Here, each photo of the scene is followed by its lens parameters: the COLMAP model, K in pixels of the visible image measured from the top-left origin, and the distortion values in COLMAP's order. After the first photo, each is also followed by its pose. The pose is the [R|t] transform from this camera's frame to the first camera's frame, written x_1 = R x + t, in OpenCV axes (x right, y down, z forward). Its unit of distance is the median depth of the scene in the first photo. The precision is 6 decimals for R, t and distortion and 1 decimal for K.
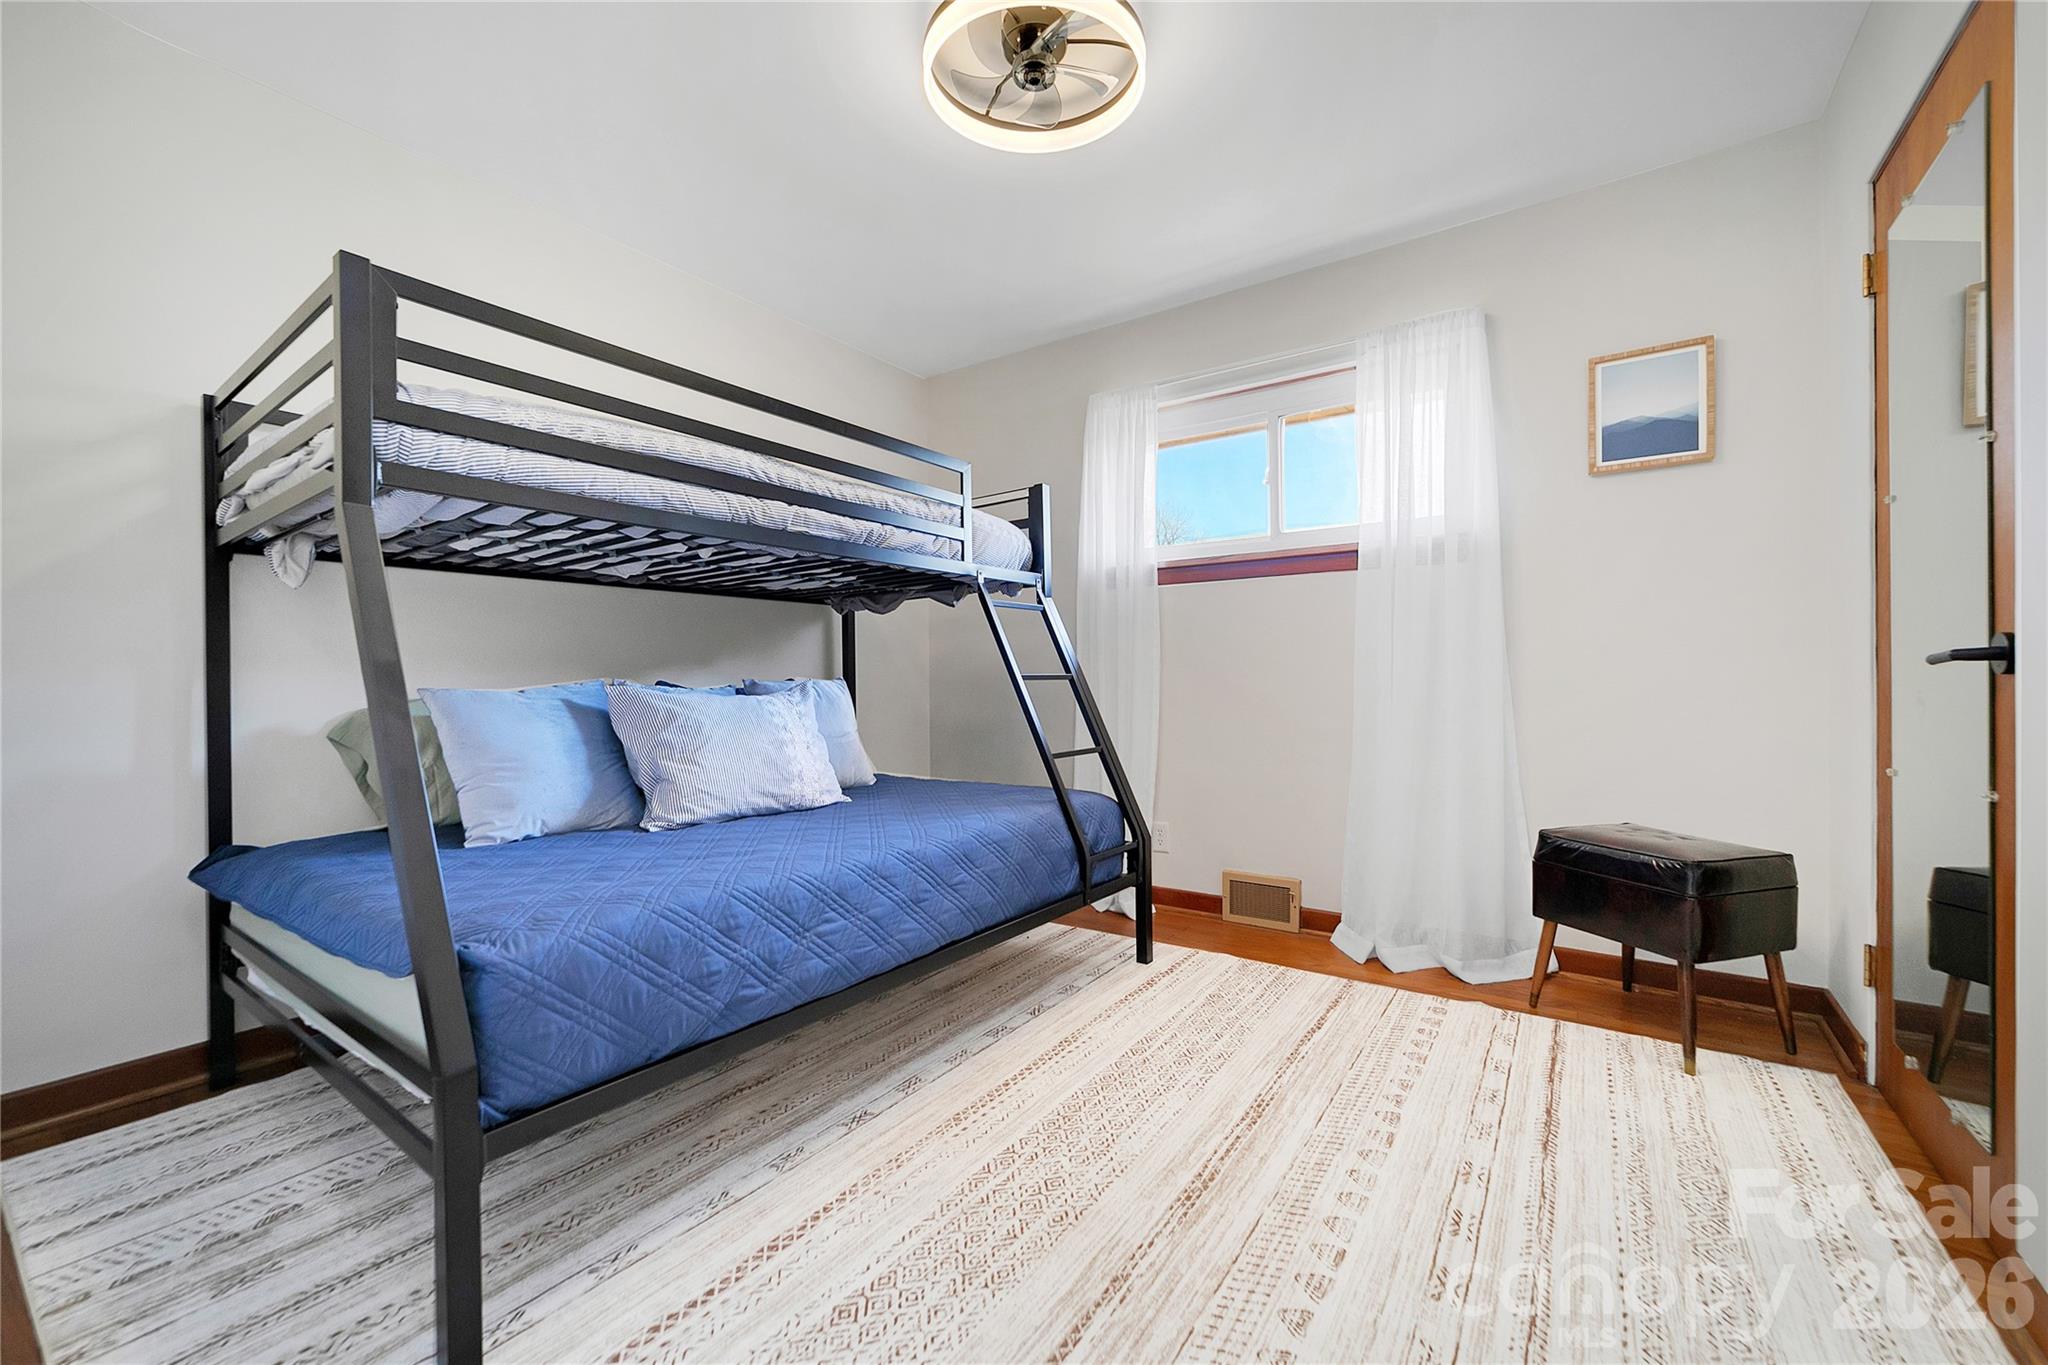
lens RADIAL K [[802.7, 0, 1024.1], [0, 802.7, 684.4], [0, 0, 1]] dist [-0.016076, 0.000513]
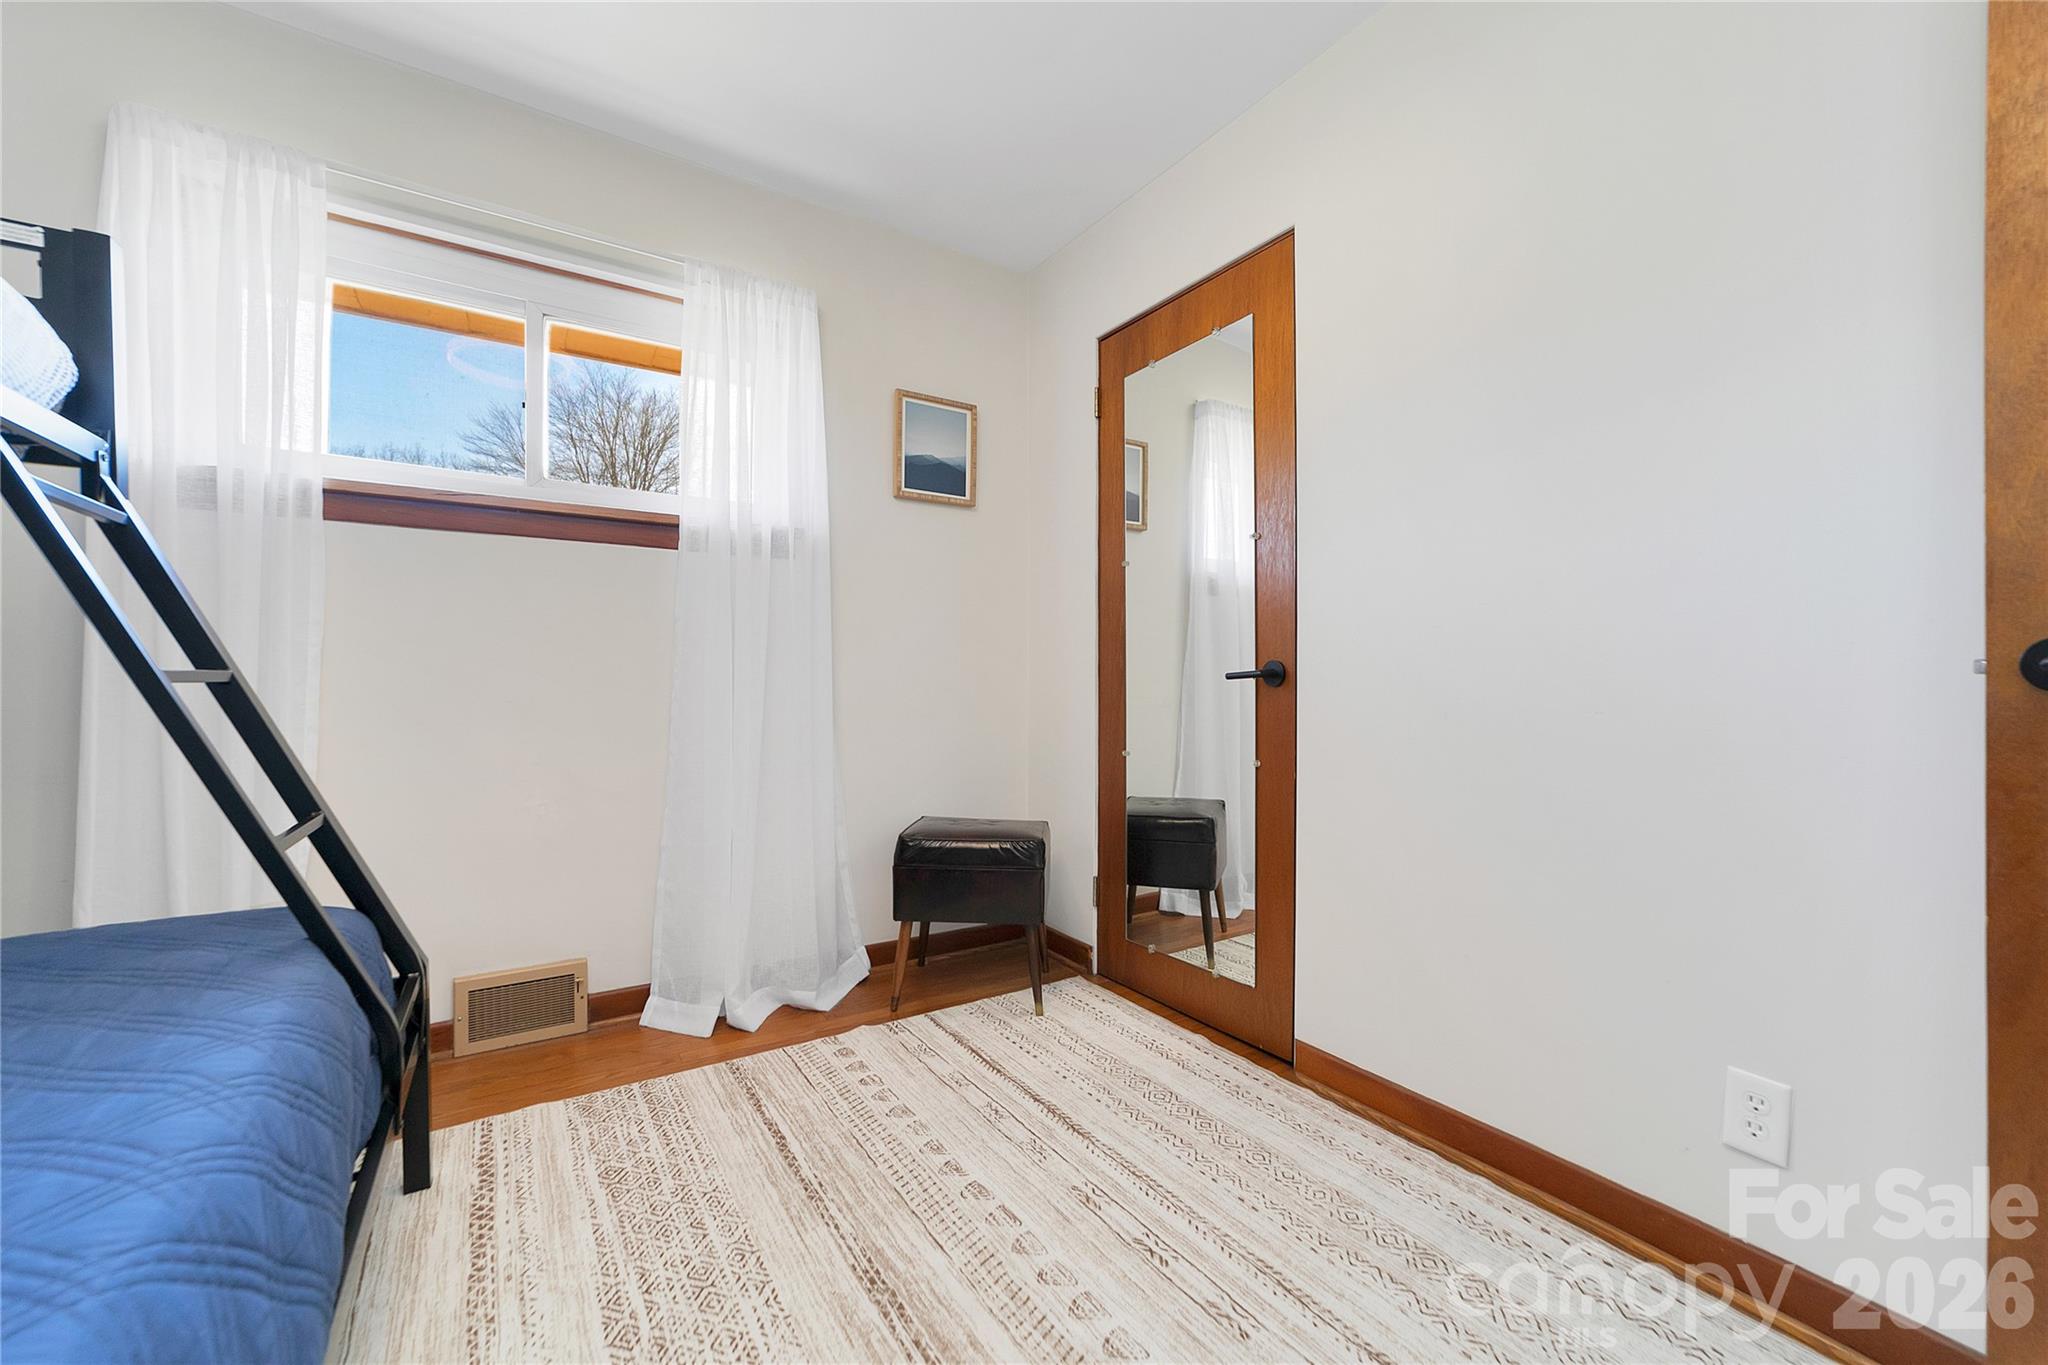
lens RADIAL K [[802.7, 0, 1024.0], [0, 802.7, 685.5], [0, 0, 1]] dist [-0.016076, 0.000513]
pose [[0.362375, 0.003538, 0.932026, -0.244378], [-0.003502, 0.999991, -0.002435, -0.005854], [-0.932026, -0.002382, 0.362384, 0.461340]]
